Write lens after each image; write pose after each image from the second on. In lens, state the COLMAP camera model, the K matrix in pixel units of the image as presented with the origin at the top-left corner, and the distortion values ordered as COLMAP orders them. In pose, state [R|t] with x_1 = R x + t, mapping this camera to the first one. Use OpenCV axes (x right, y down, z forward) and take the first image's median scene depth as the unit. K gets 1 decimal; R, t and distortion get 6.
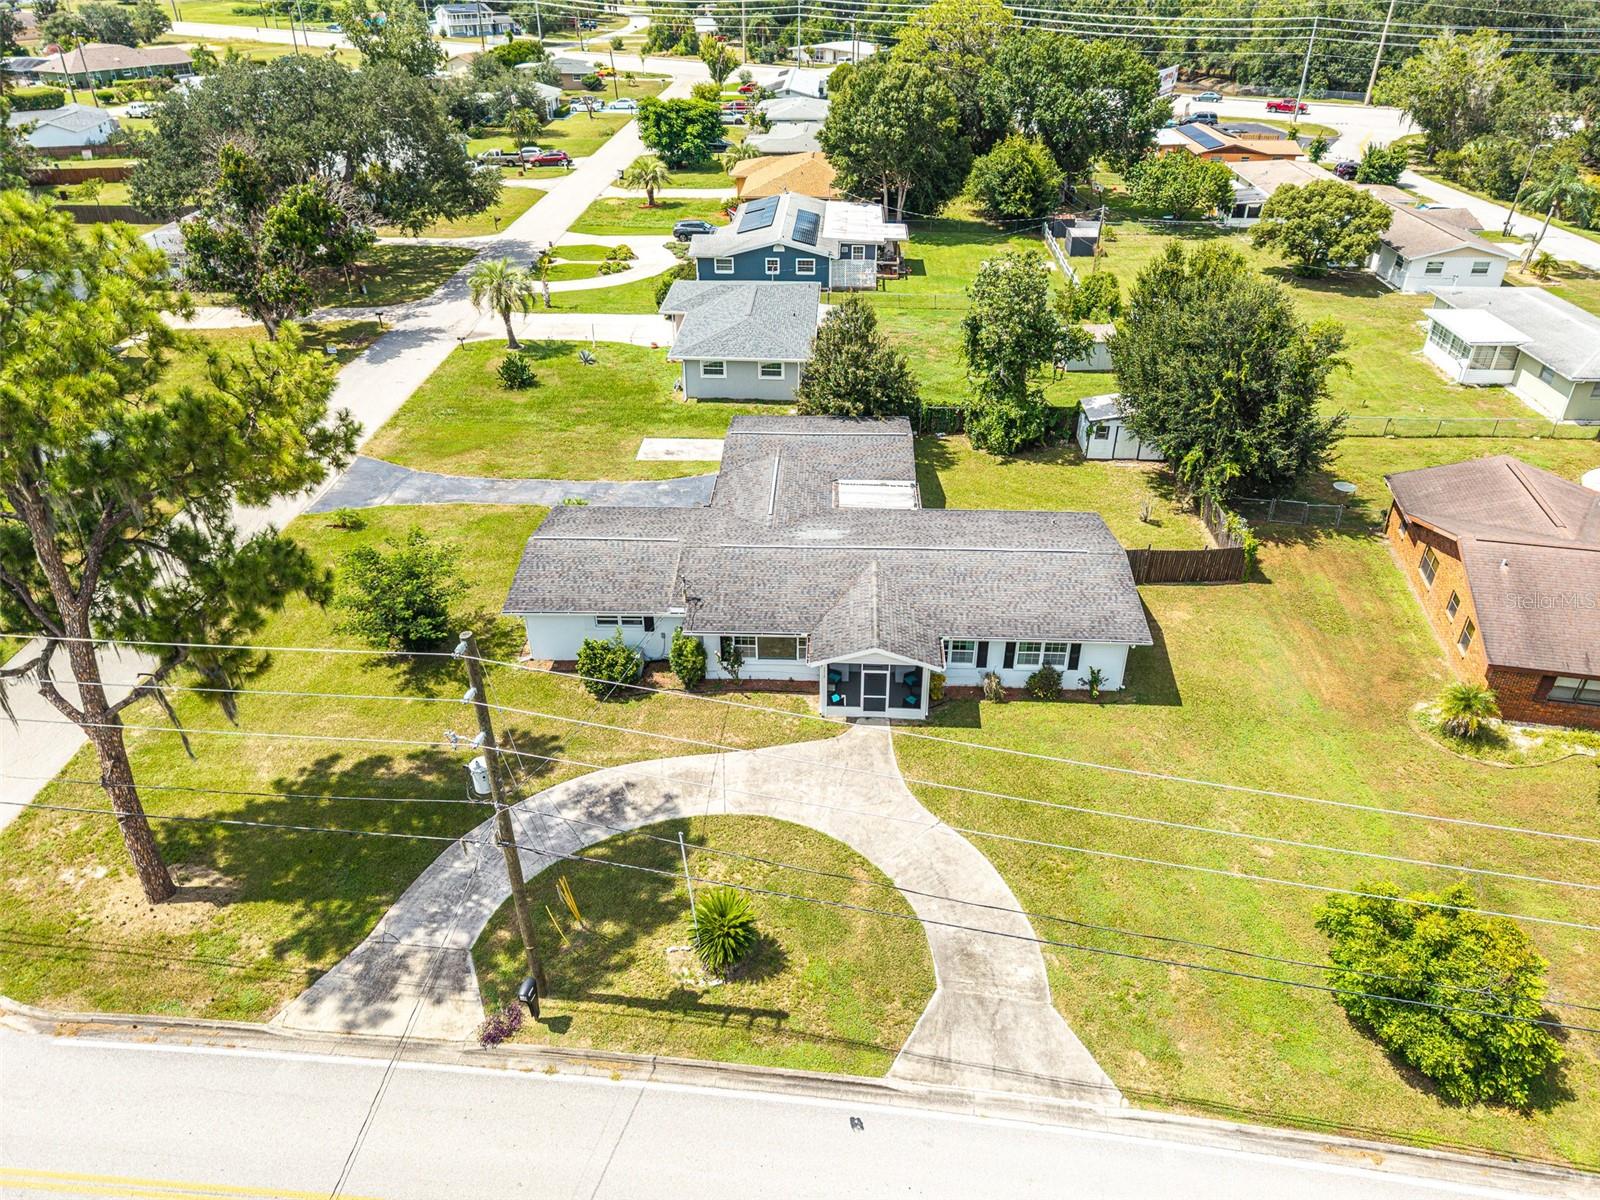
lens RADIAL K [[1069.2, 0, 801.2], [0, 1069.2, 603.3], [0, 0, 1]] dist [0.035931, -0.035886]
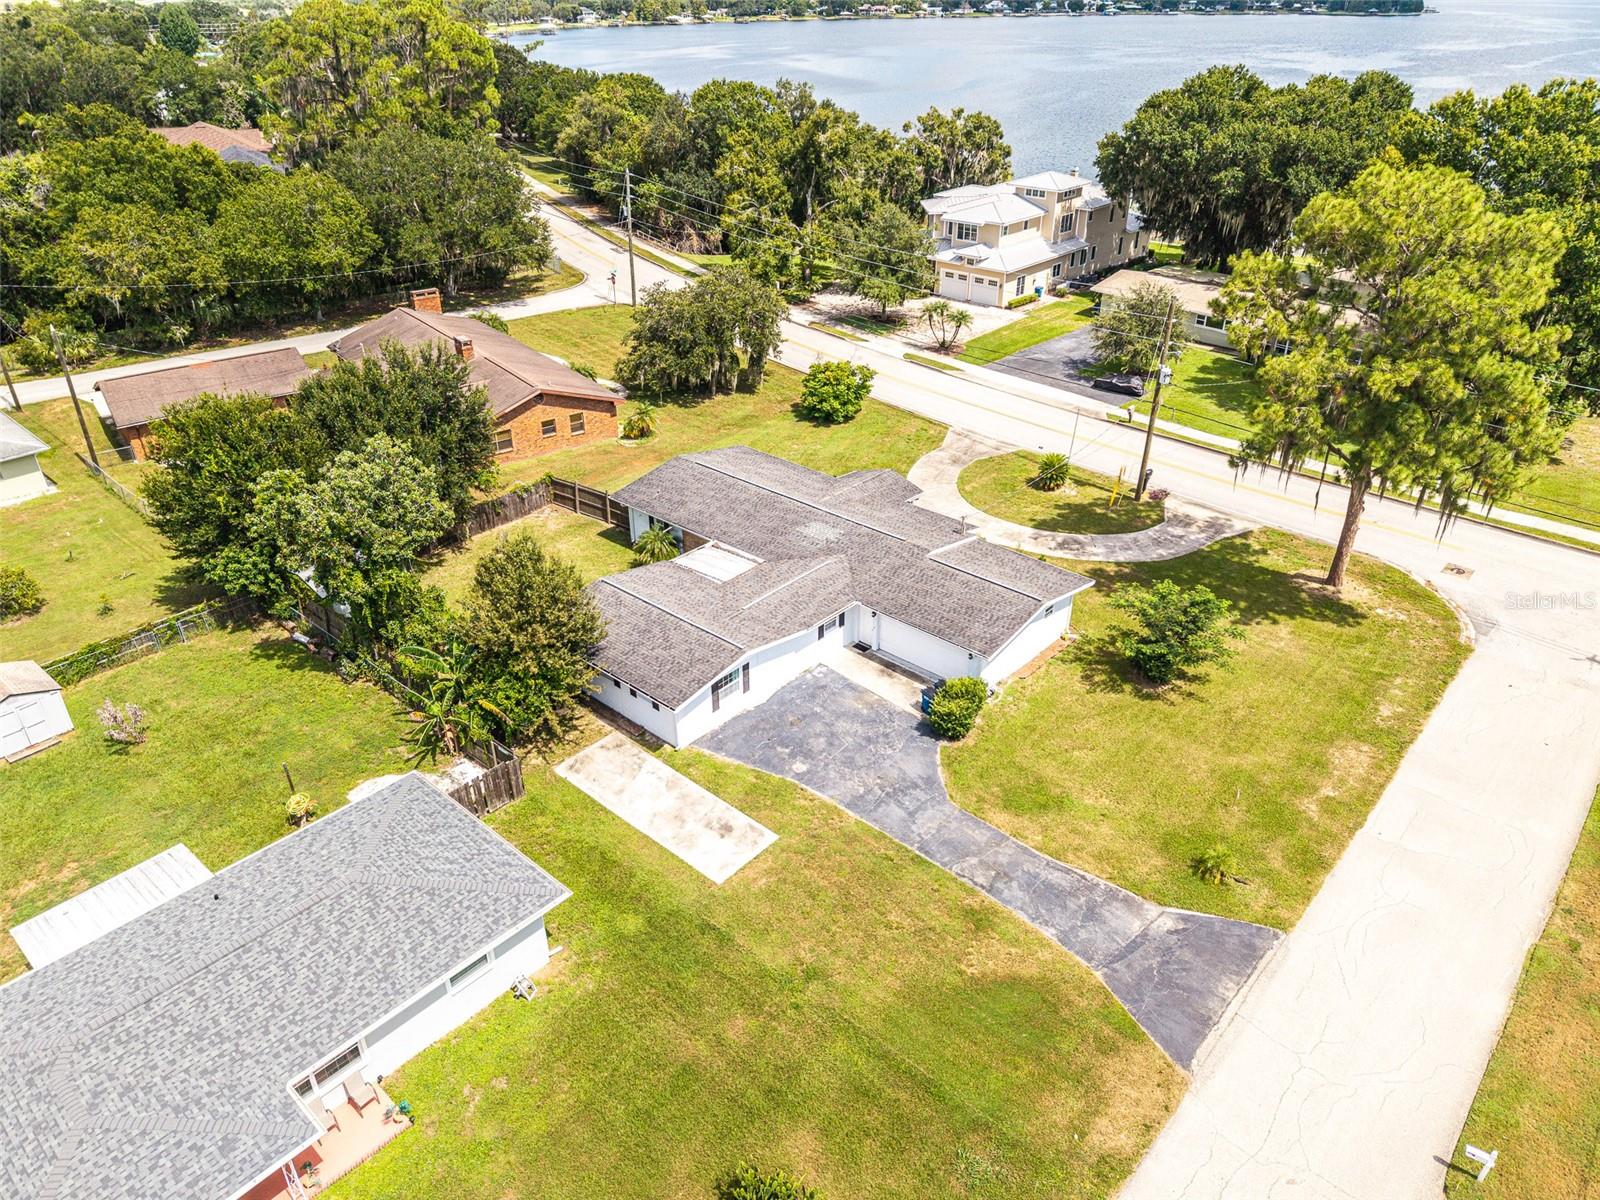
lens RADIAL K [[1069.2, 0, 803.3], [0, 1069.2, 585.4], [0, 0, 1]] dist [0.035931, -0.035886]
pose [[-0.772091, -0.308774, 0.555459, -0.703301], [0.342500, 0.534068, 0.772959, -1.044287], [-0.535322, 0.787039, -0.306594, 1.559655]]
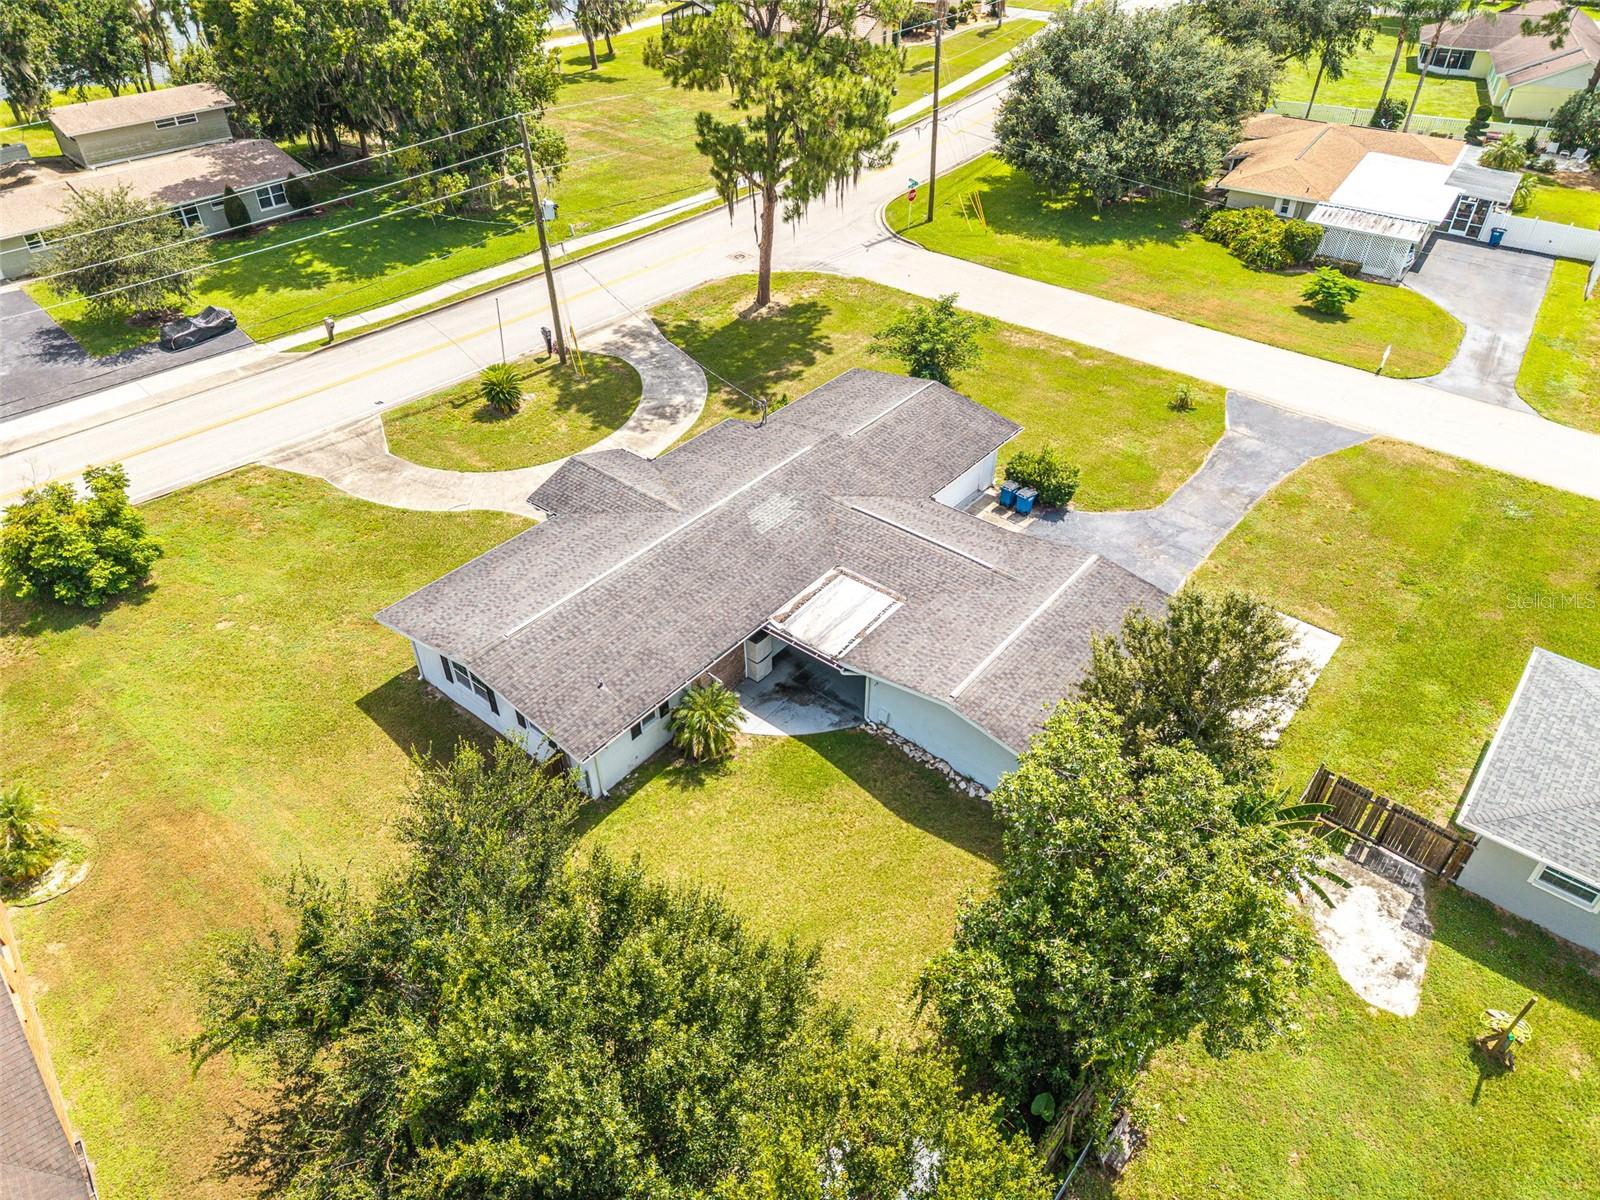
lens RADIAL K [[1069.2, 0, 802.4], [0, 1069.2, 598.9], [0, 0, 1]] dist [0.035931, -0.035886]
pose [[-0.605833, 0.496964, -0.621283, 0.636803], [-0.424548, 0.458488, 0.780735, -0.788593], [0.672848, 0.736760, -0.066782, 1.237348]]
